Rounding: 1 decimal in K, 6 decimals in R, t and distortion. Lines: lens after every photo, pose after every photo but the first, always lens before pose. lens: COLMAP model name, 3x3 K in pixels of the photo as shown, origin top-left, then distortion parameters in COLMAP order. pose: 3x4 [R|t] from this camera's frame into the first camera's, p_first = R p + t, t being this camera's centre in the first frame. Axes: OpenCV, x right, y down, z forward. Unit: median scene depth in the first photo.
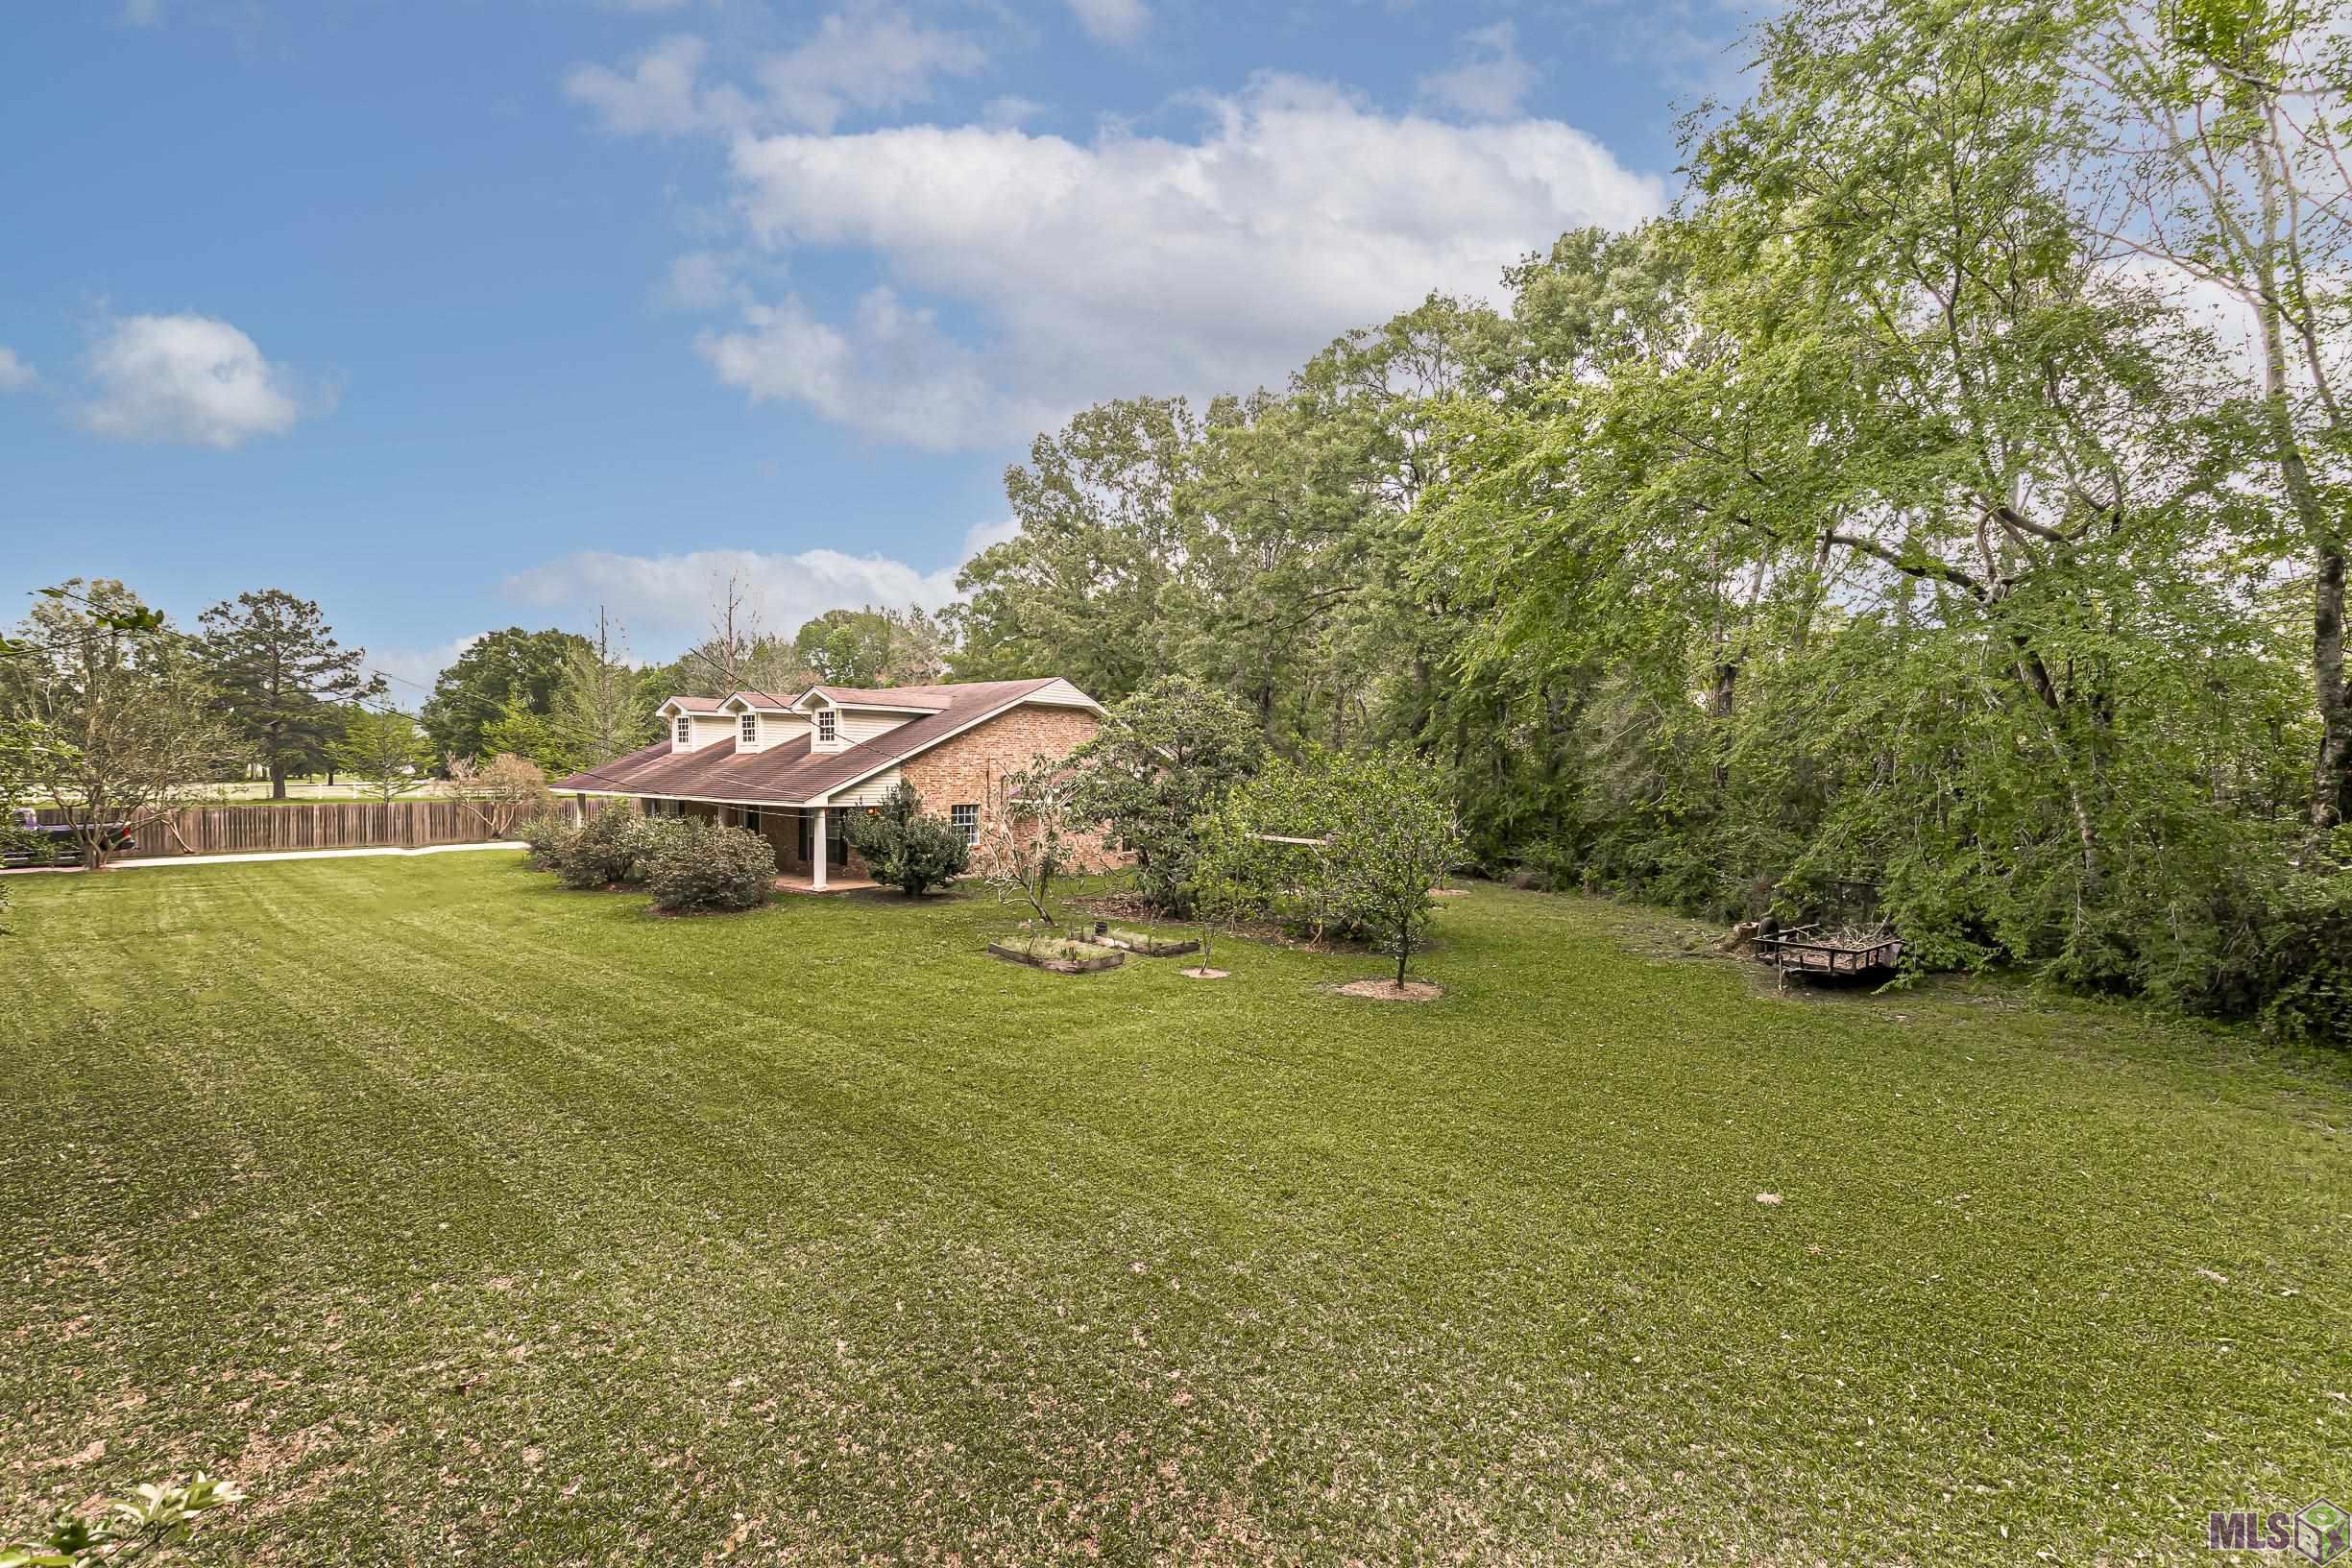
lens RADIAL K [[1056.3, 0, 1172.6], [0, 1056.3, 778.4], [0, 0, 1]] dist [0.003351, -0.002790]
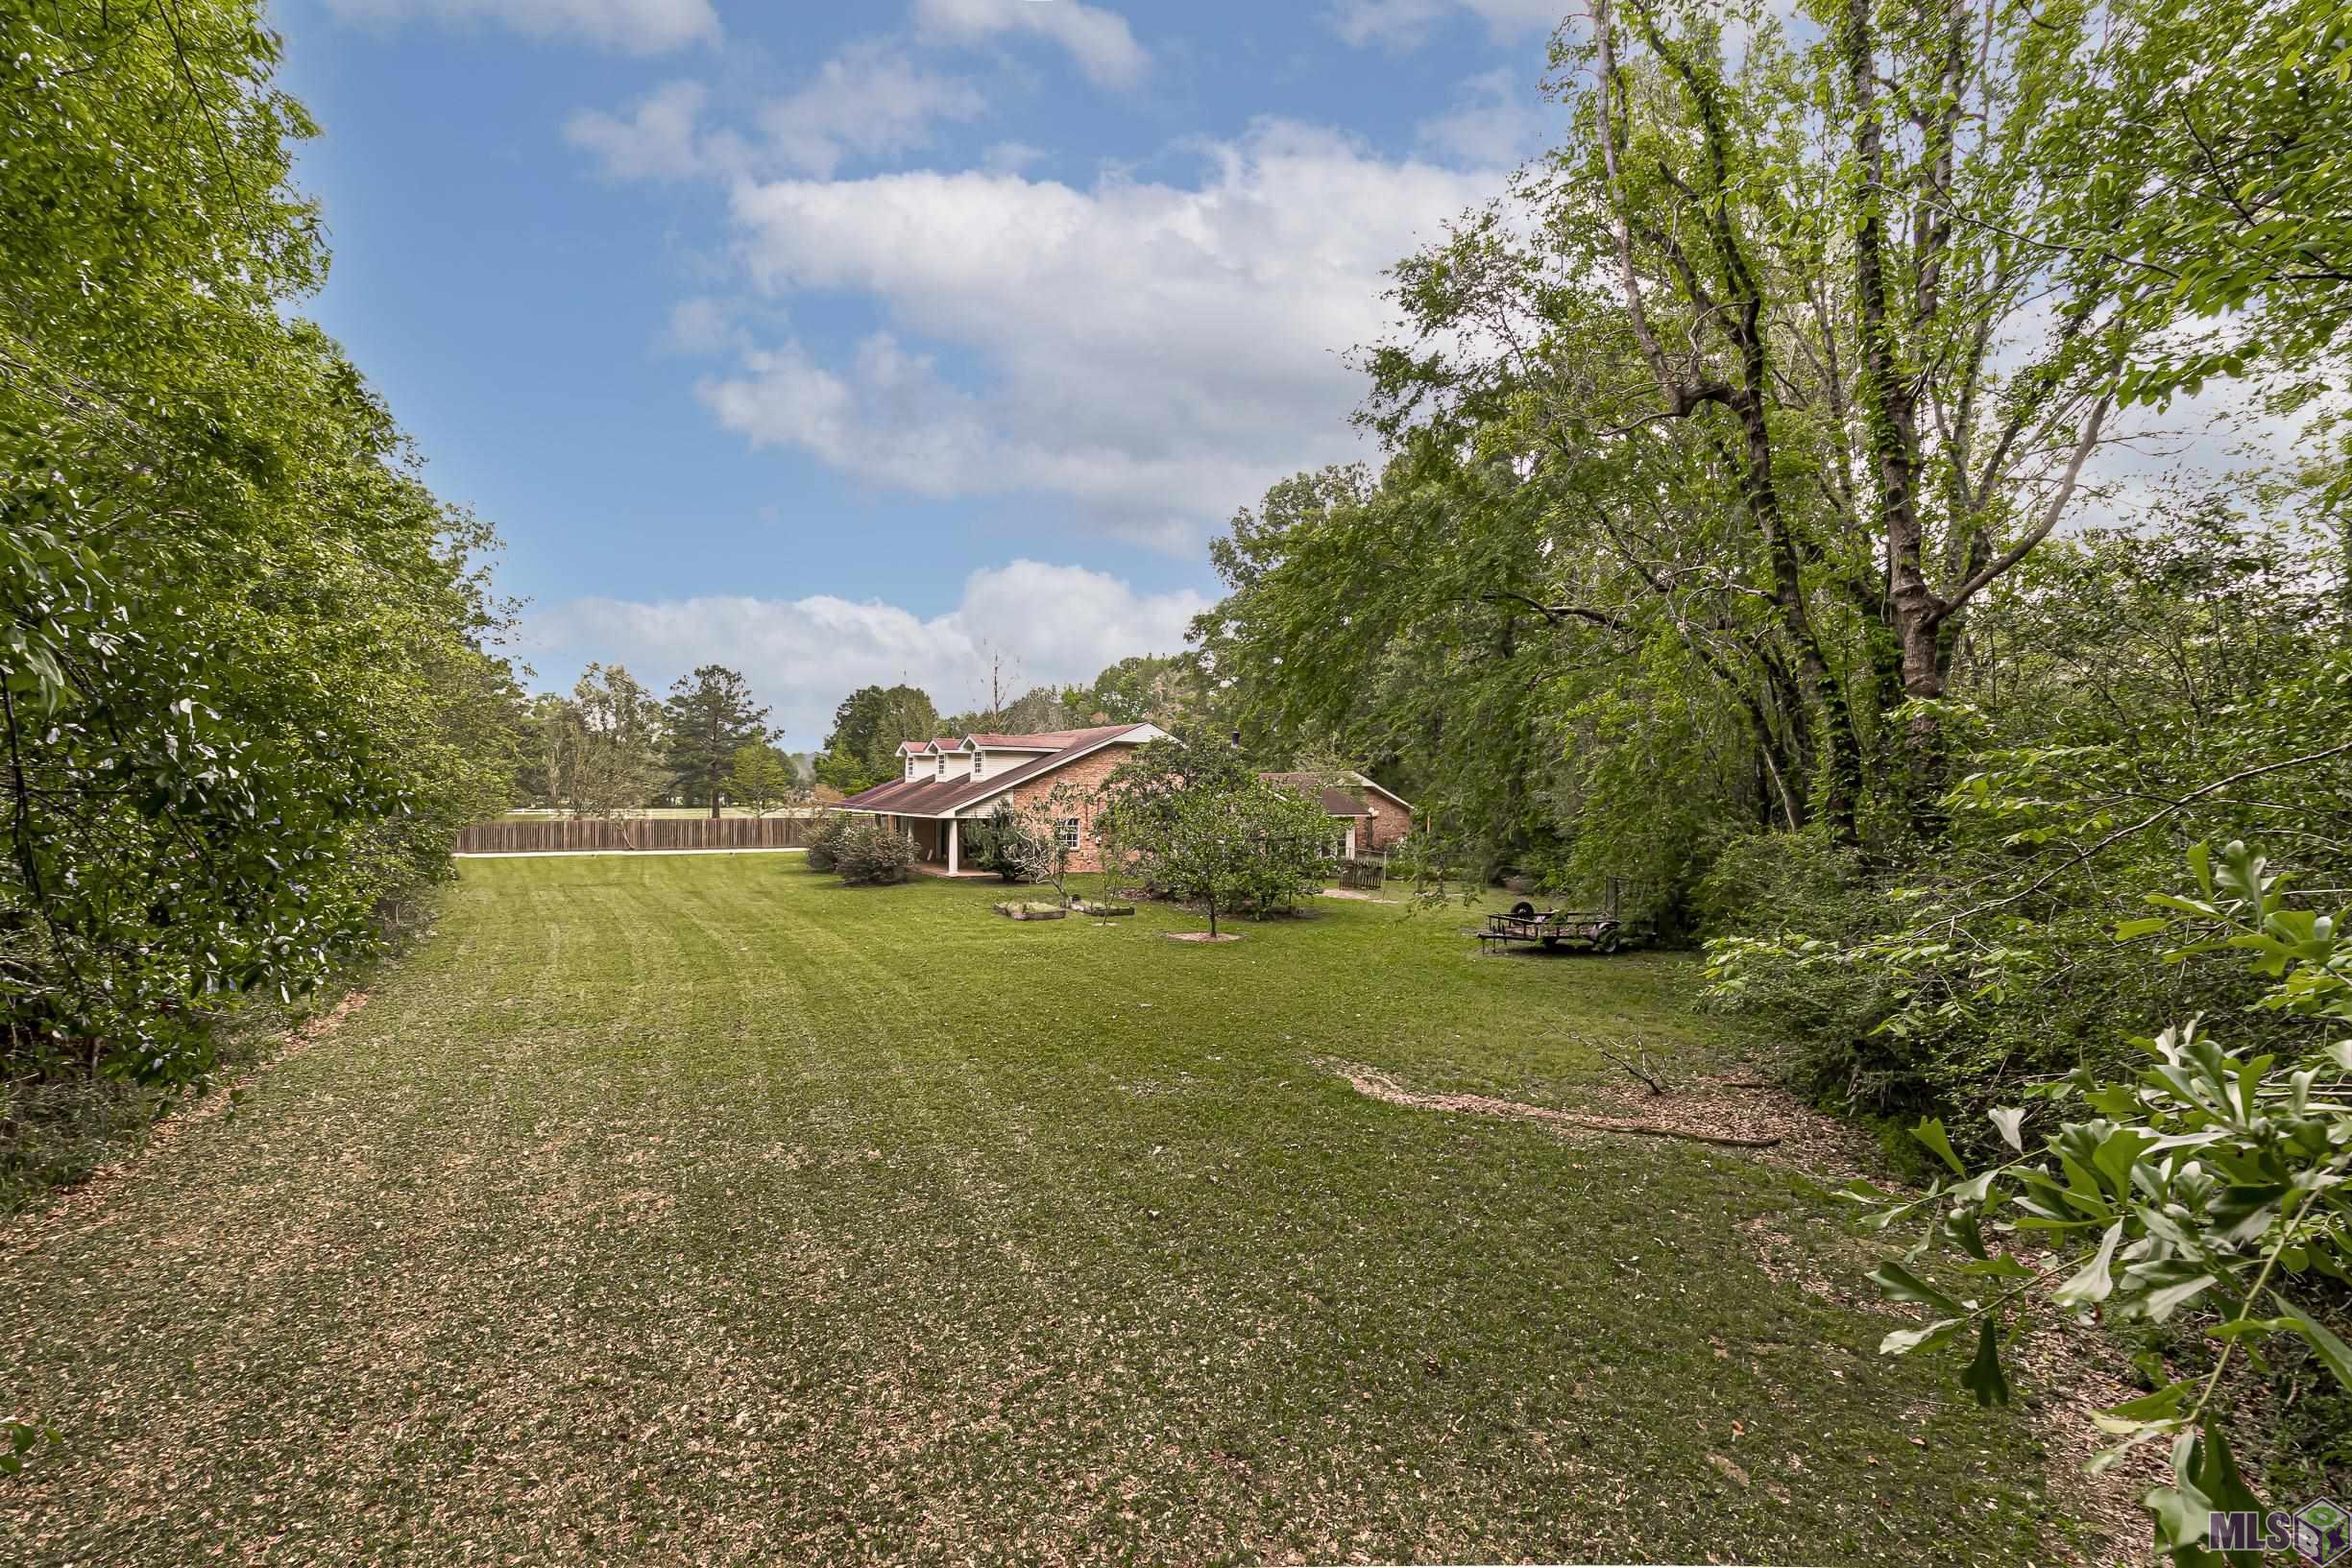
lens RADIAL K [[1056.3, 0, 1179.8], [0, 1056.3, 788.7], [0, 0, 1]] dist [0.003351, -0.002790]
pose [[0.948696, -0.004744, -0.316155, 0.314422], [-0.001052, 0.999835, -0.018161, 0.009105], [0.316189, 0.017561, 0.948534, -0.206065]]
